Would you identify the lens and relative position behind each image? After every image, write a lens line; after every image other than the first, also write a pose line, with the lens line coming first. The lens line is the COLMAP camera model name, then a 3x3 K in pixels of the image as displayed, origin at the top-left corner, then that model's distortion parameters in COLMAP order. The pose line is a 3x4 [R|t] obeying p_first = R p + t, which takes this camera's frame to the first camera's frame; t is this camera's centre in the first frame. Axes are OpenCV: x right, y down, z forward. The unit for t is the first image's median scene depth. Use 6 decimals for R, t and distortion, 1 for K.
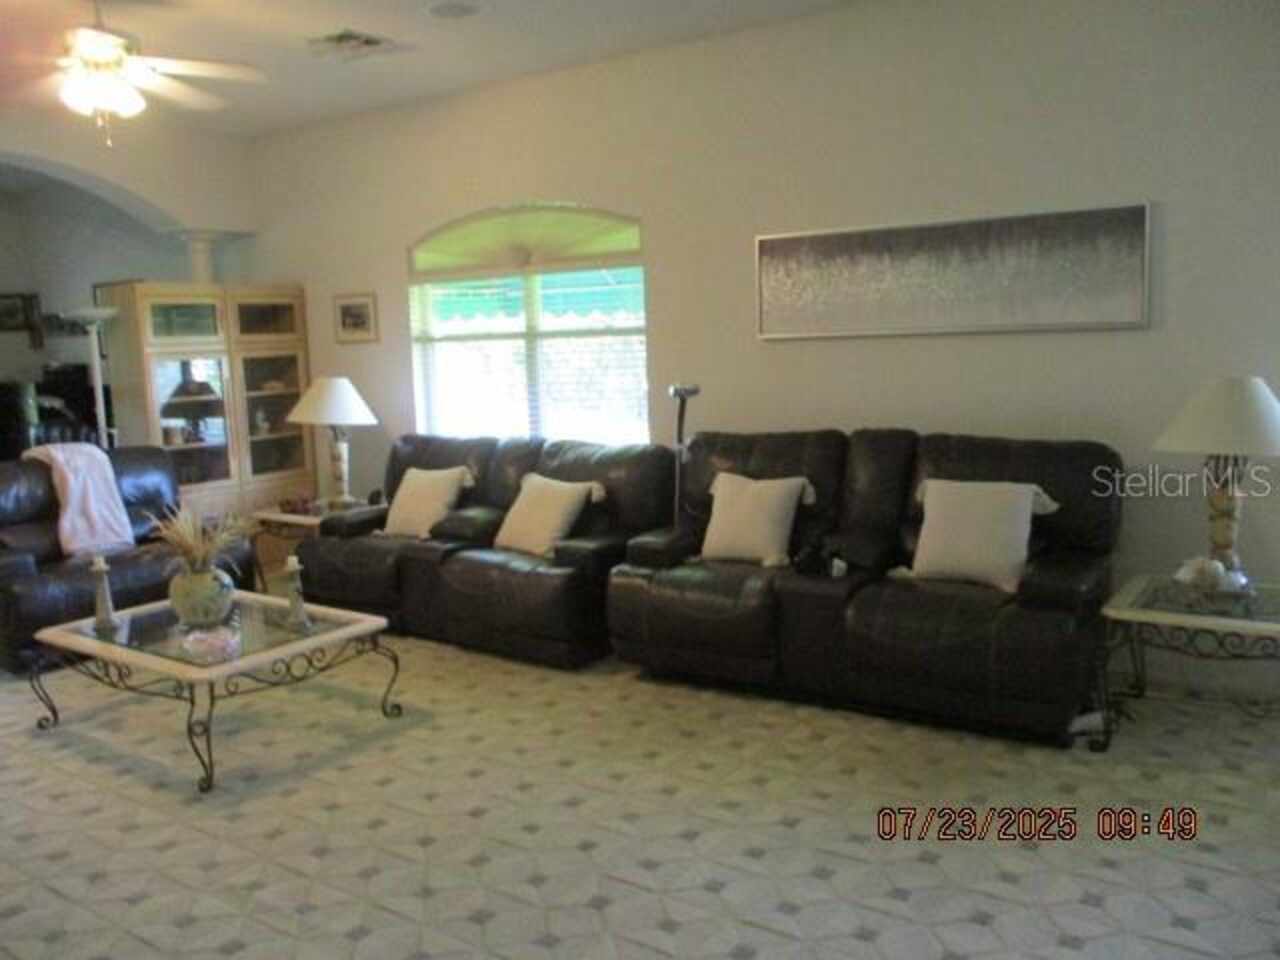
lens RADIAL K [[1058.1, 0, 651.0], [0, 1058.1, 473.5], [0, 0, 1]] dist [-0.036379, 0.007643]
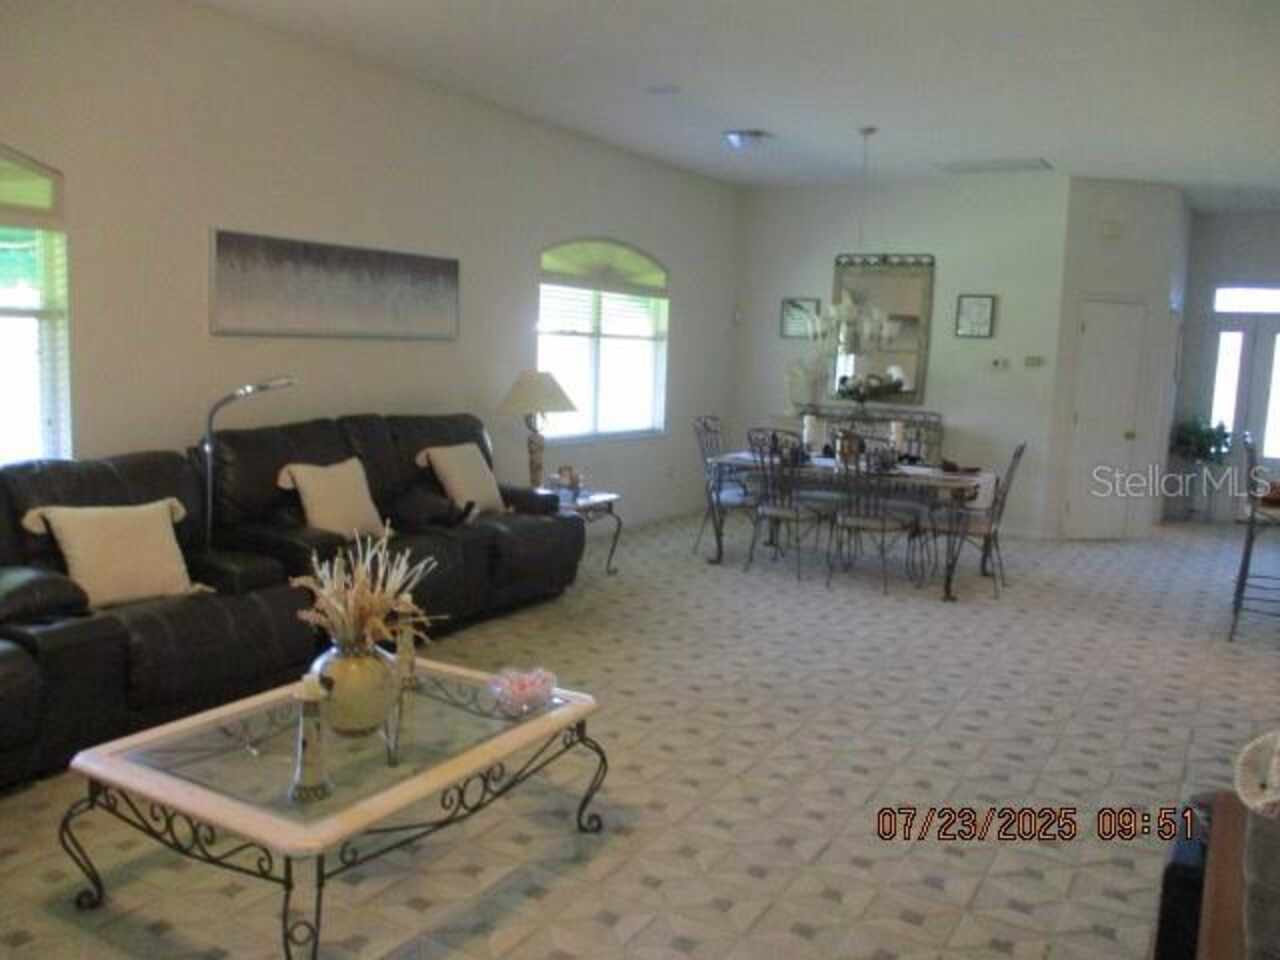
lens RADIAL K [[1058.1, 0, 651.0], [0, 1058.1, 473.5], [0, 0, 1]] dist [-0.036379, 0.007643]
pose [[-0.081294, -0.092401, 0.992398, -0.908706], [0.095124, 0.990429, 0.100010, -0.058654], [-0.992140, 0.102531, -0.071727, 0.694520]]
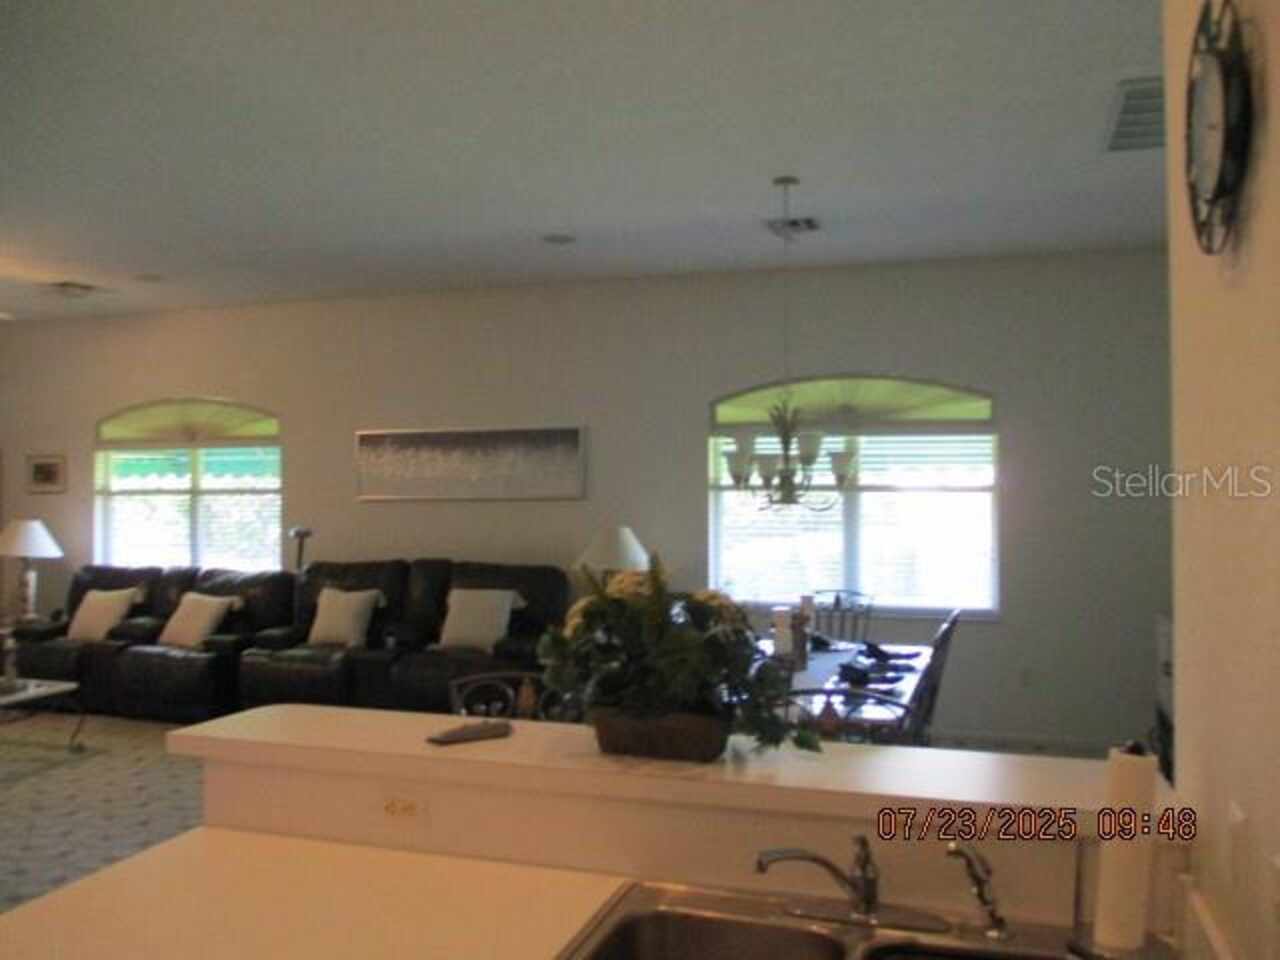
lens RADIAL K [[1035.2, 0, 663.6], [0, 1035.2, 474.1], [0, 0, 1]] dist [-0.046994, 0.007244]
pose [[0.951494, 0.031593, 0.306042, 0.067444], [0.014282, 0.989107, -0.146507, 0.056930], [-0.307337, 0.143771, 0.940677, -0.509253]]
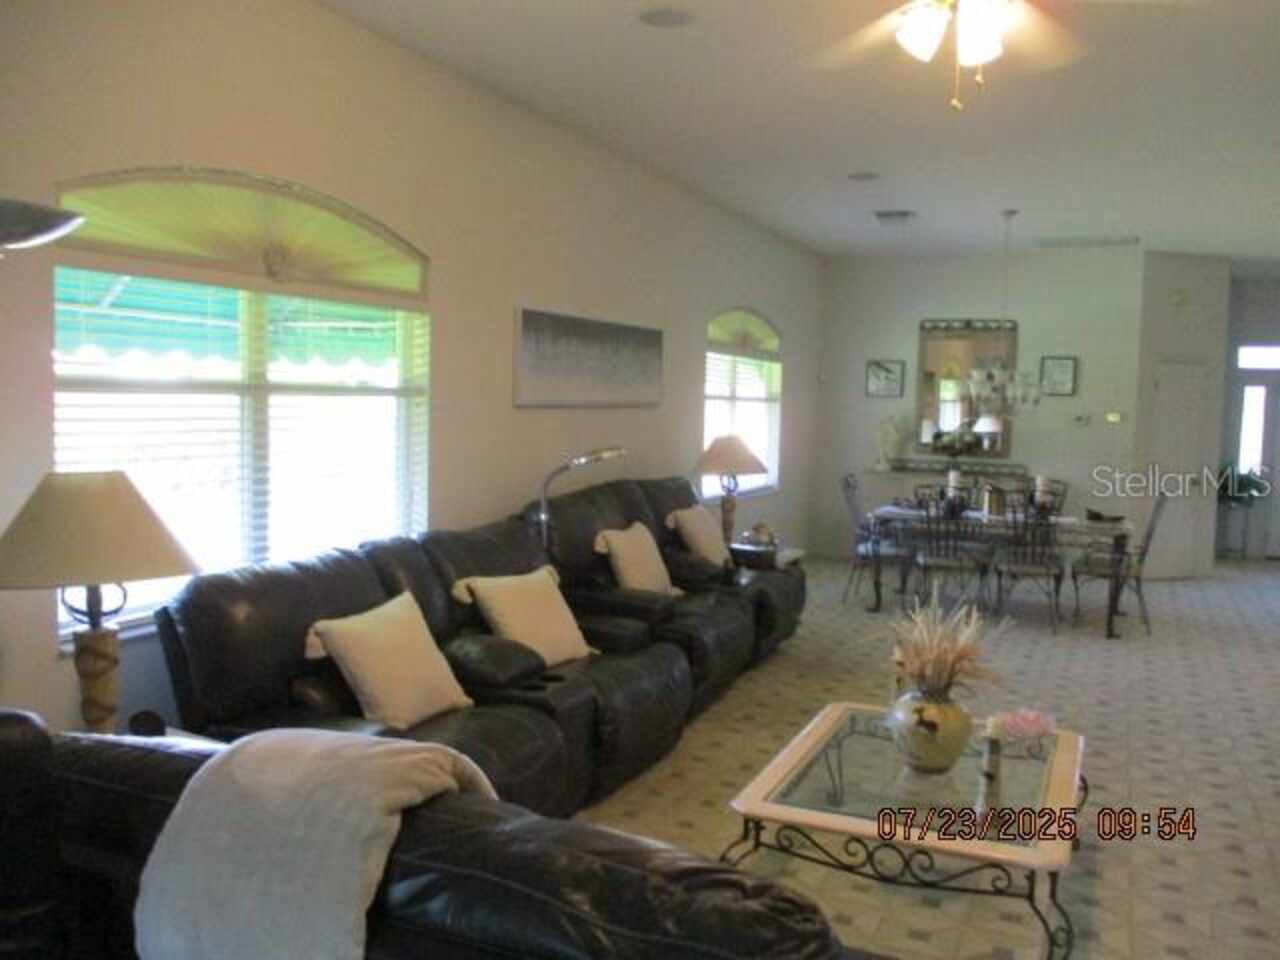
lens RADIAL K [[1058.1, 0, 651.0], [0, 1058.1, 473.5], [0, 0, 1]] dist [-0.036379, 0.007643]
pose [[-0.185161, -0.042926, 0.981770, -0.932734], [0.107142, 0.992208, 0.063590, -0.115337], [-0.976850, 0.116964, -0.179119, 1.079784]]
